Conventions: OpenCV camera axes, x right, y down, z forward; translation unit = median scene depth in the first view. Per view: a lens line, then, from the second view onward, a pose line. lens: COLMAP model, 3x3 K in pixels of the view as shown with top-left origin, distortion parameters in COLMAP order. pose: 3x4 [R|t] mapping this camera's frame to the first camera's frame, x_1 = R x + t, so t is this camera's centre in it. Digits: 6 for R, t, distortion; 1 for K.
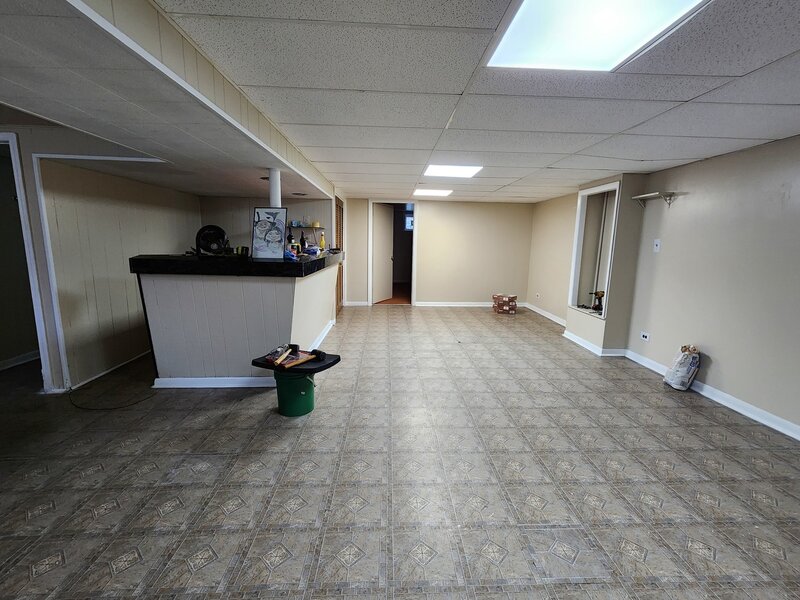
lens RADIAL K [[325.5, 0, 400.0], [0, 325.5, 300.0], [0, 0, 1]] dist [0.001505, 0.000313]
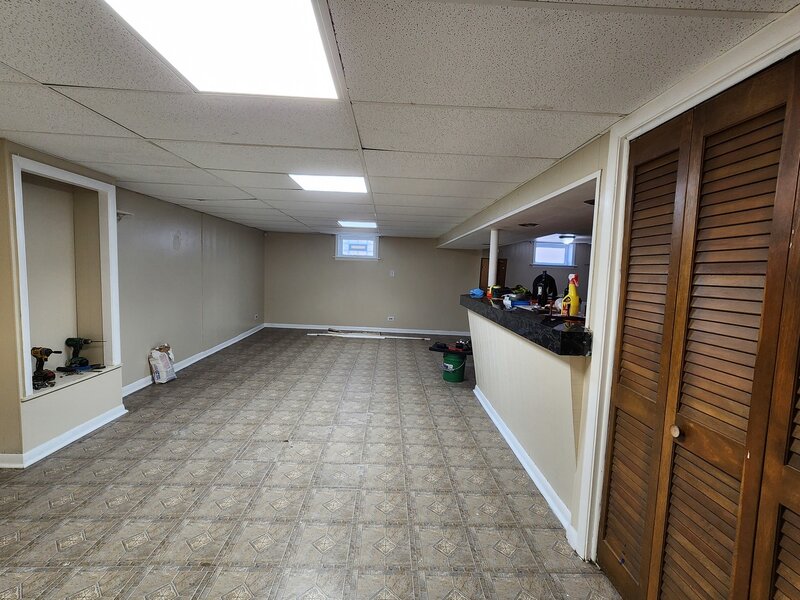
lens RADIAL K [[325.5, 0, 400.0], [0, 325.5, 300.0], [0, 0, 1]] dist [0.001505, 0.000313]
pose [[-0.999165, -0.040778, -0.002636, -0.009793], [-0.040005, 0.962996, 0.266530, -0.333950], [-0.008330, 0.266413, -0.963823, 1.788879]]
